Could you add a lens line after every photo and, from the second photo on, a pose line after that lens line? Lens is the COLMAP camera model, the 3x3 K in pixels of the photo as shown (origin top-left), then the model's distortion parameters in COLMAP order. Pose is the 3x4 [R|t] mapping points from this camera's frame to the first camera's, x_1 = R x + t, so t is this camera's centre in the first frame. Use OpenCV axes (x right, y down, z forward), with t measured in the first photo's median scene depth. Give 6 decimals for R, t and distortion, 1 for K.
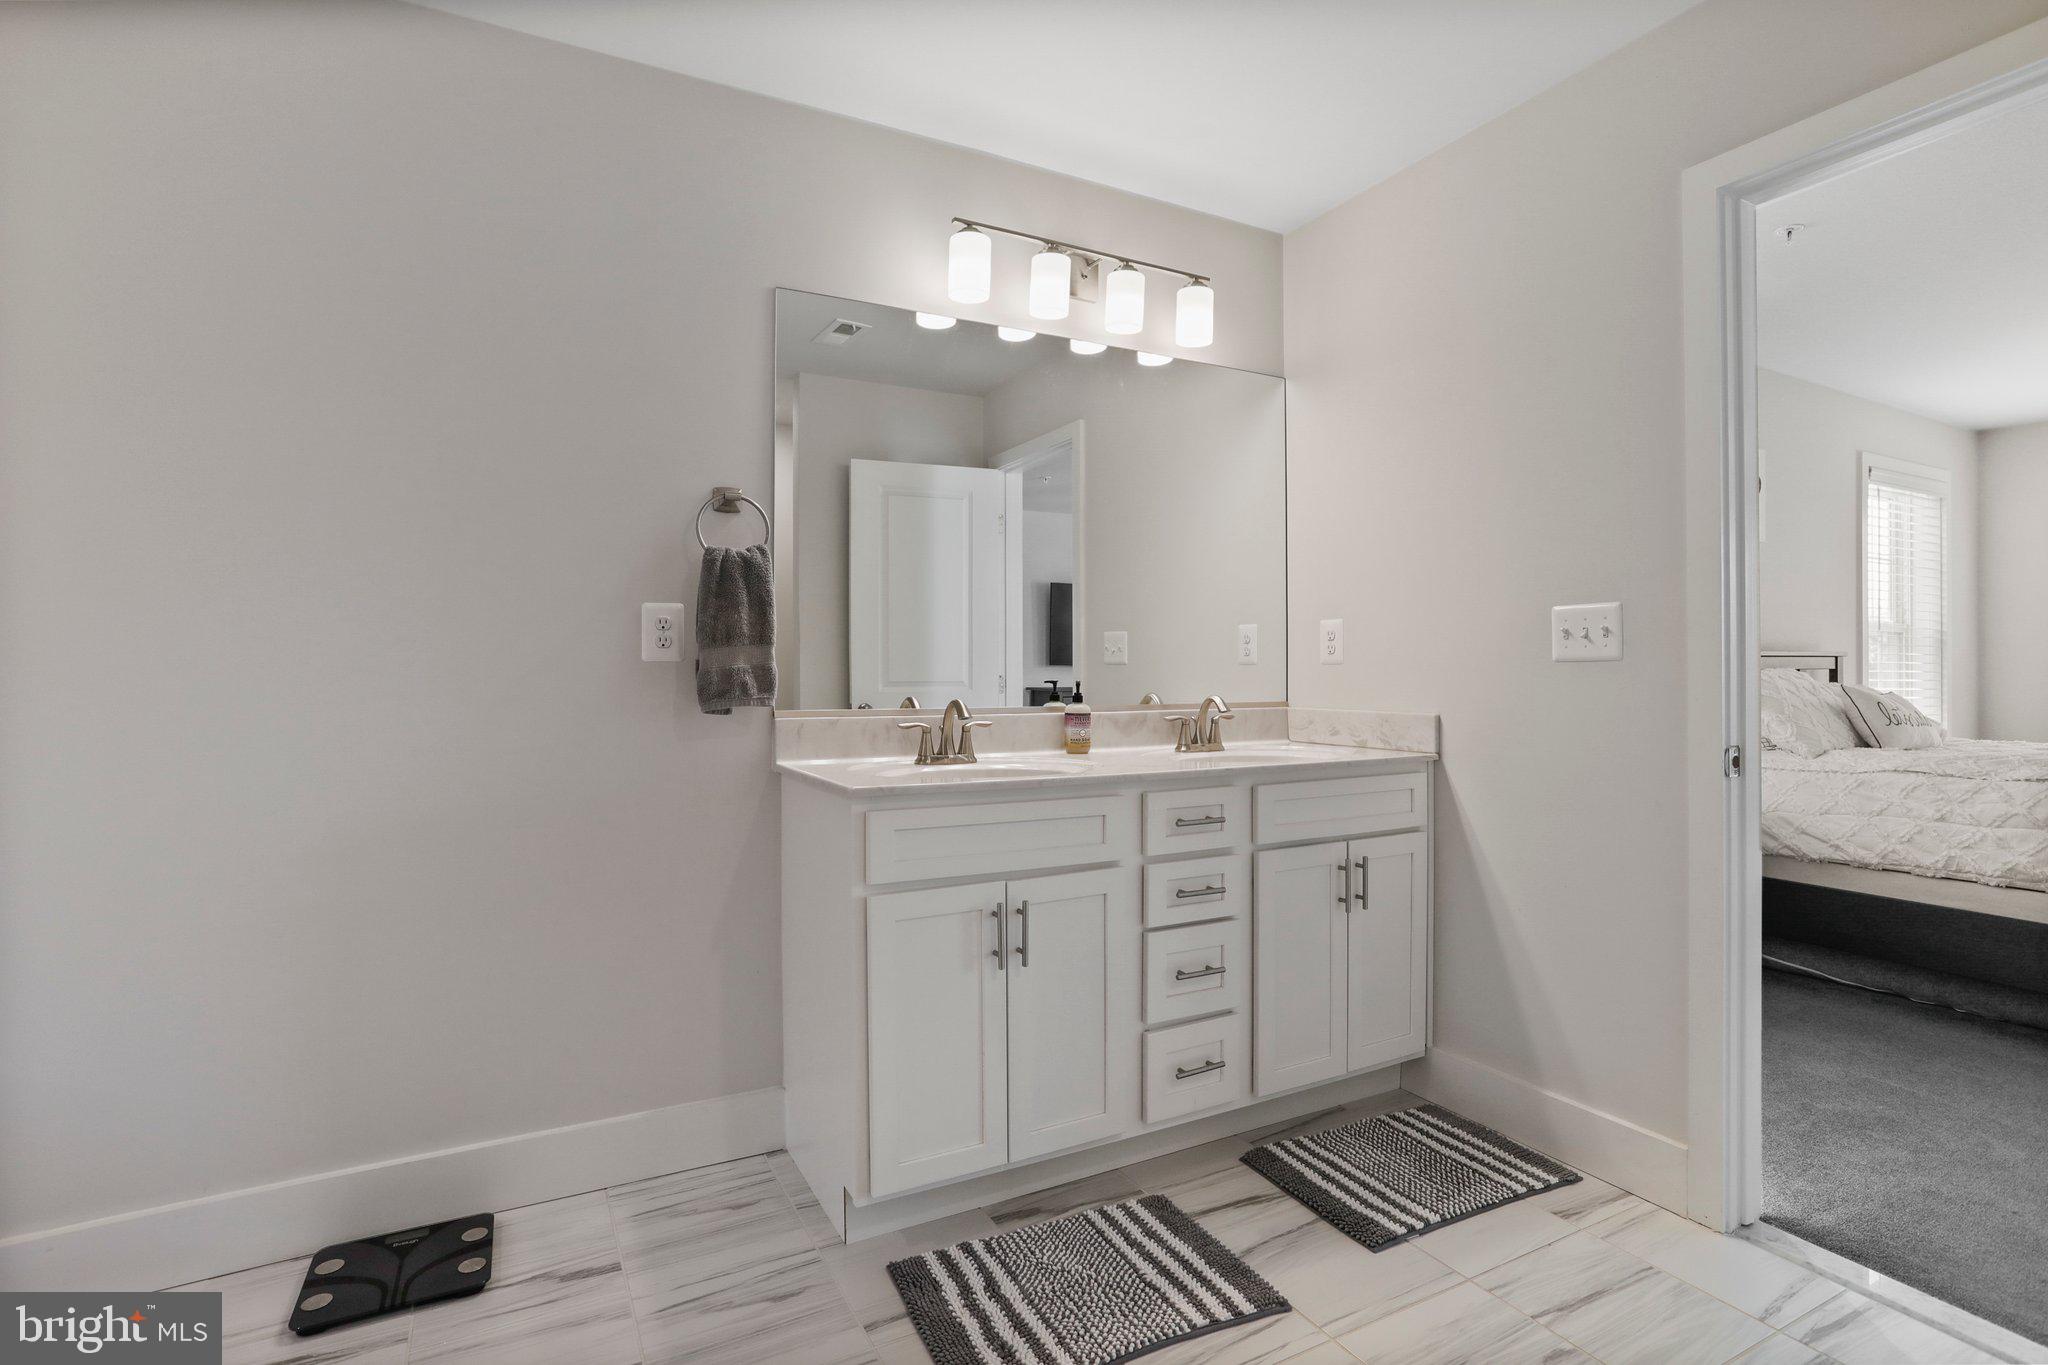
lens RADIAL K [[998.5, 0, 1018.8], [0, 998.5, 675.1], [0, 0, 1]] dist [-0.040056, 0.024488]
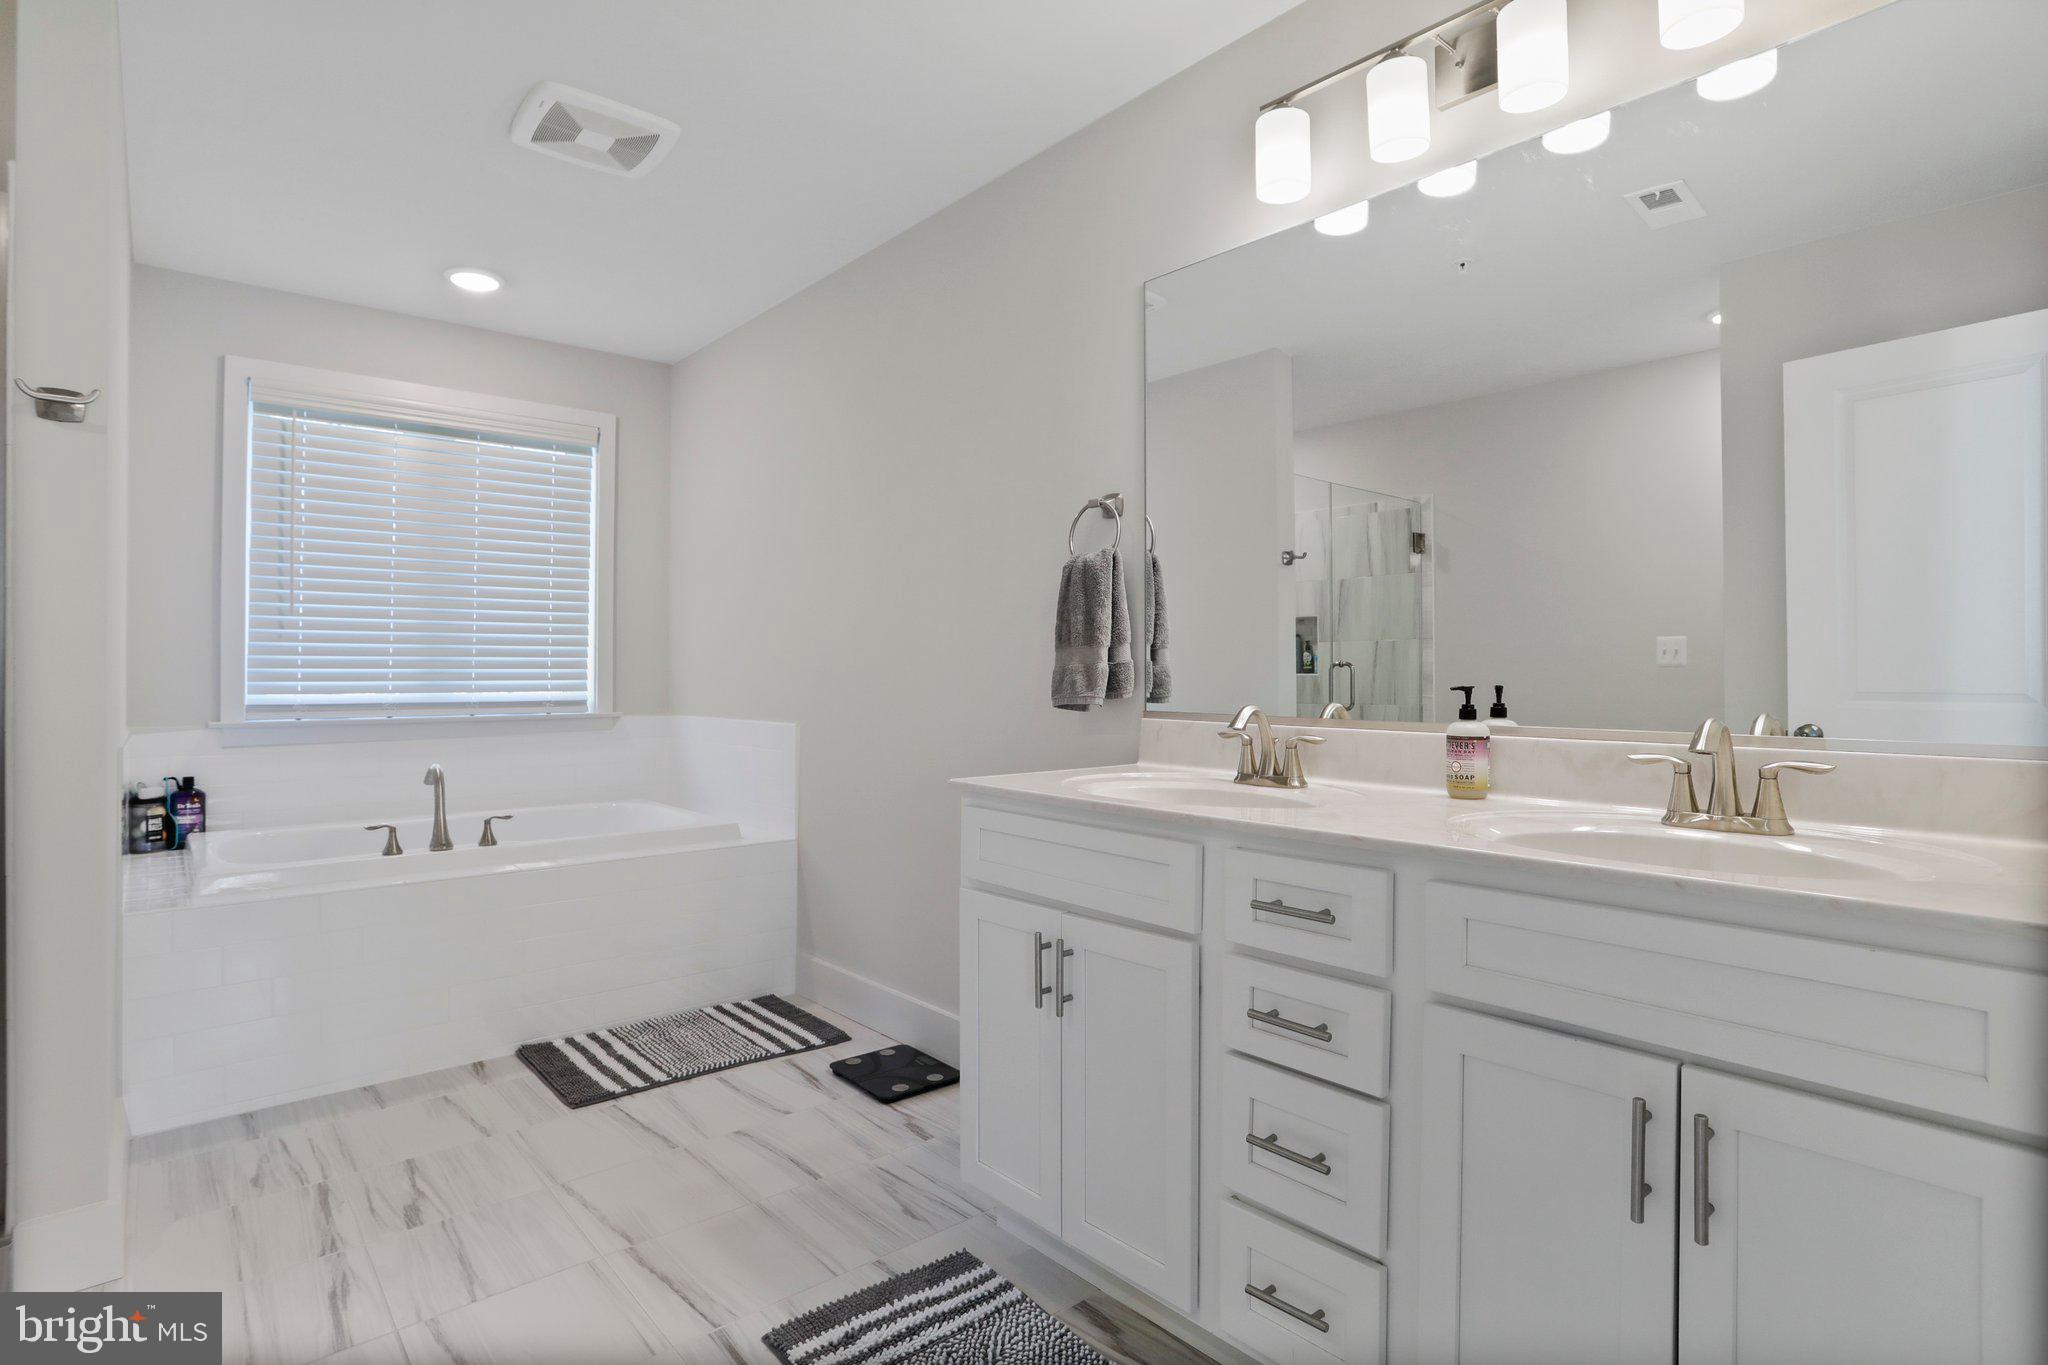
lens RADIAL K [[1034.9, 0, 1024.0], [0, 1034.9, 682.5], [0, 0, 1]] dist [-0.033045, -0.000073]
pose [[0.225085, 0.009845, -0.974289, 0.777691], [-0.008611, 0.999930, 0.008114, 0.000192], [0.974301, 0.006563, 0.225154, 0.698885]]
